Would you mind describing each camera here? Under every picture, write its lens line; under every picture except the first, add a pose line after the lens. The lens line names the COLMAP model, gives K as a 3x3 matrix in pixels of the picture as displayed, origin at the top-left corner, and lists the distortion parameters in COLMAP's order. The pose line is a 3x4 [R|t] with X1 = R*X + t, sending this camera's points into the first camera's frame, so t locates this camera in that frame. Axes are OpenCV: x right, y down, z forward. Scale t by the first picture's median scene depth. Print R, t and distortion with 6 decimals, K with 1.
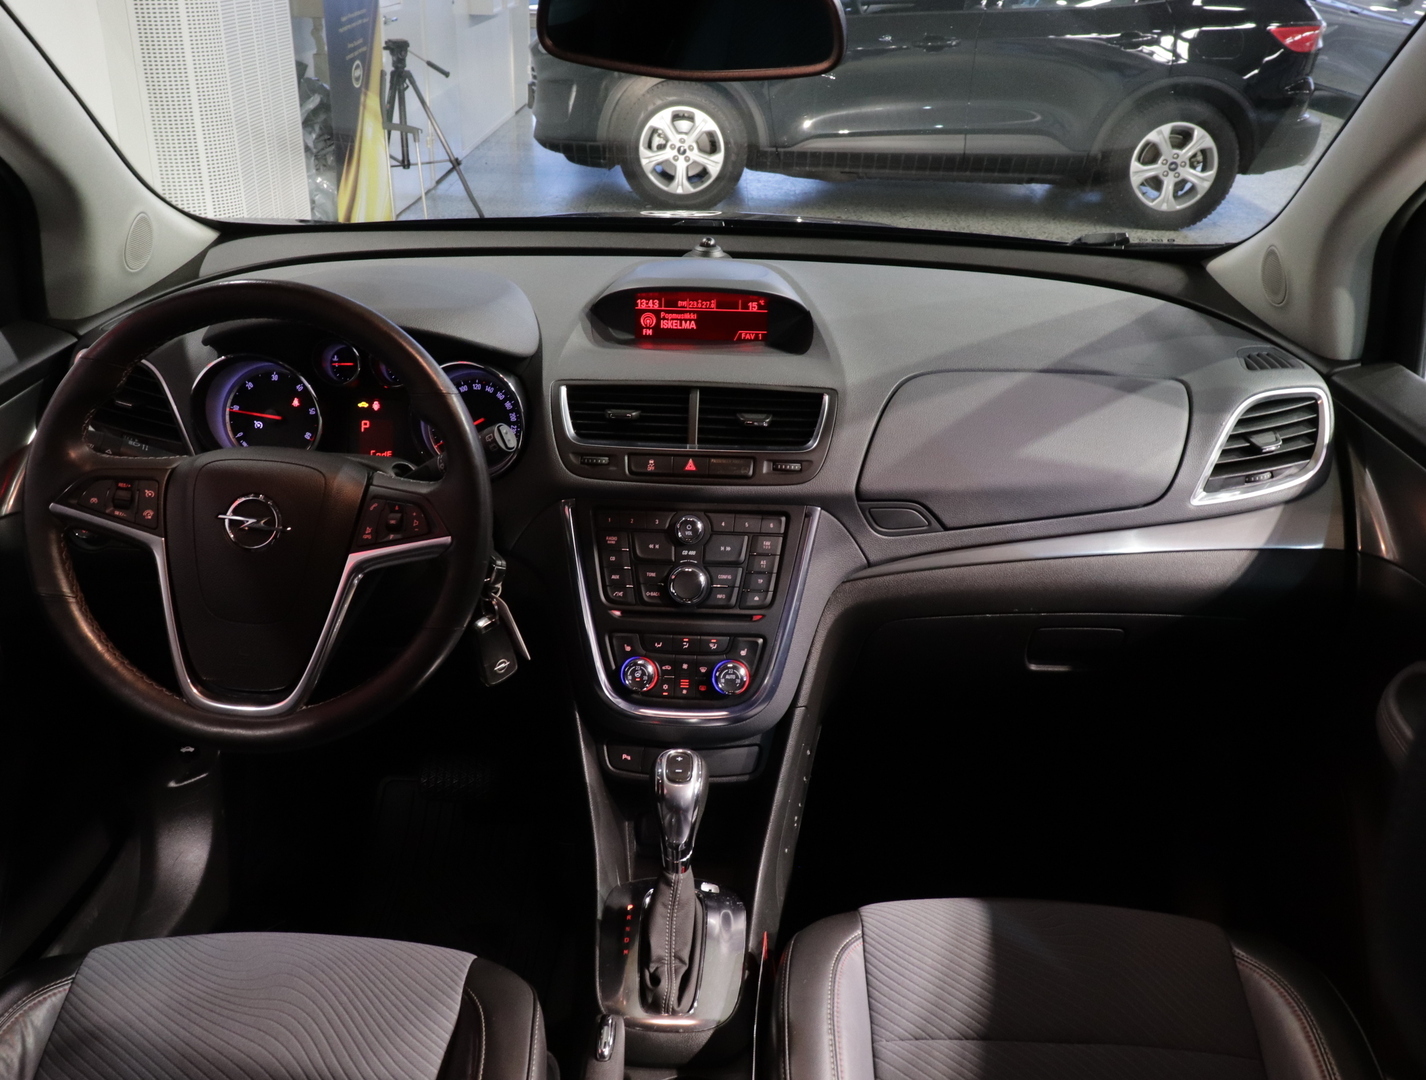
lens RADIAL K [[1152.8, 0, 711.7], [0, 1152.8, 544.8], [0, 0, 1]] dist [-0.026970, -0.006456]
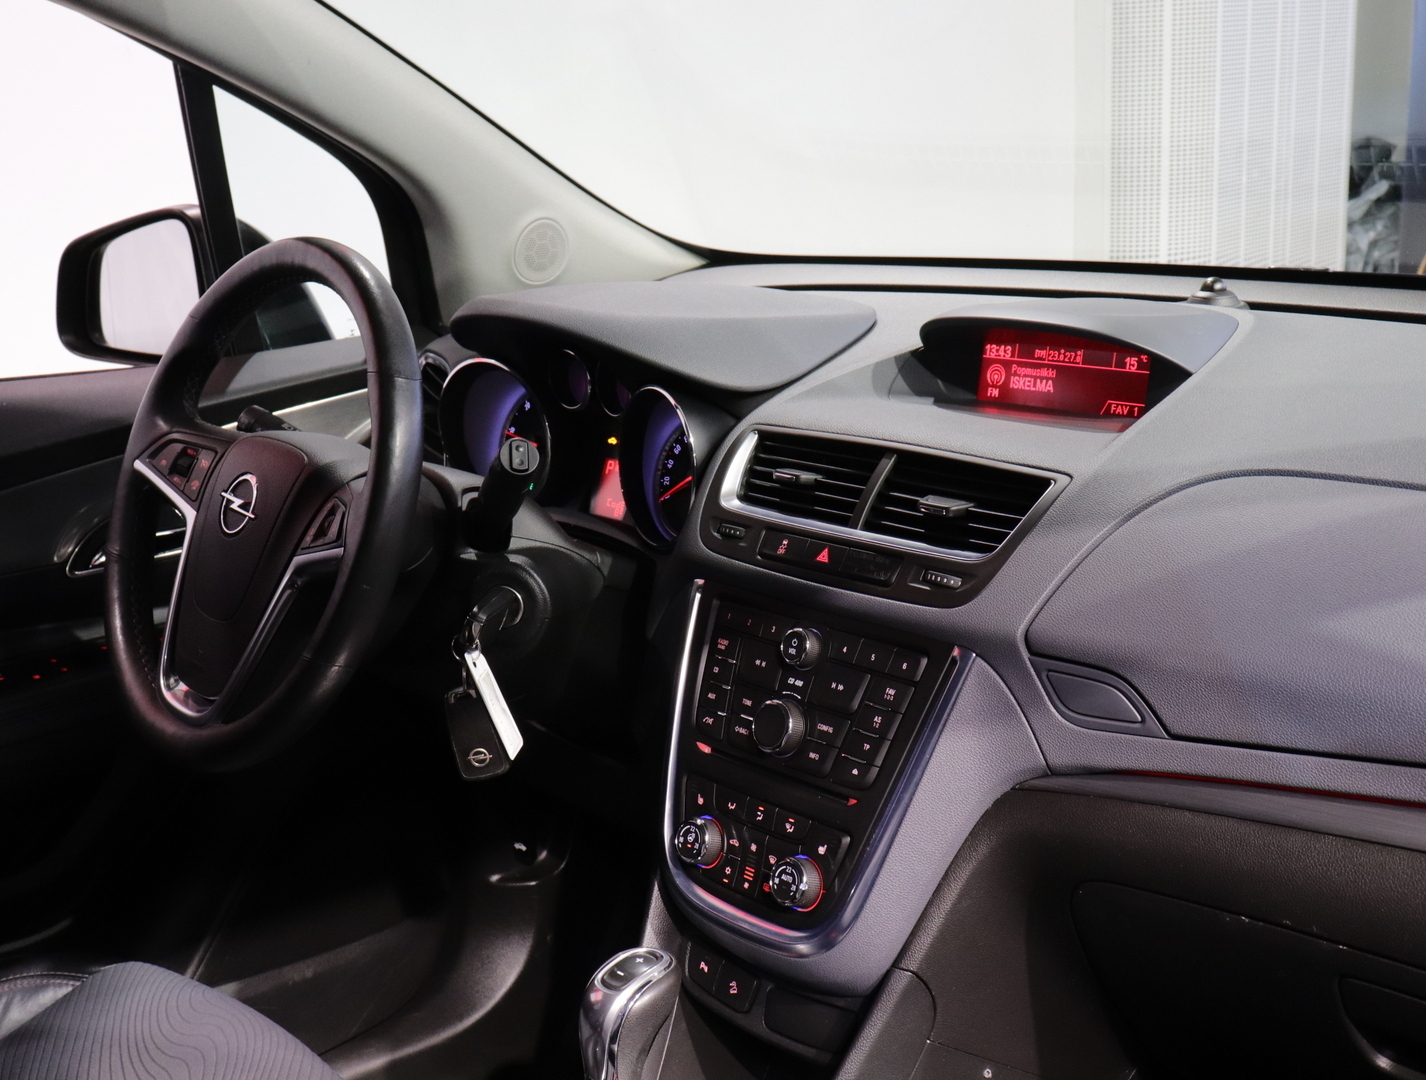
lens RADIAL K [[1554.9, 0, 714.3], [0, 1554.9, 535.9], [0, 0, 1]] dist [-0.032891, 0.000000]
pose [[0.735969, 0.139371, -0.662515, 0.503043], [-0.239498, 0.968901, -0.062228, -0.007482], [0.633238, 0.204469, 0.746460, 0.264157]]
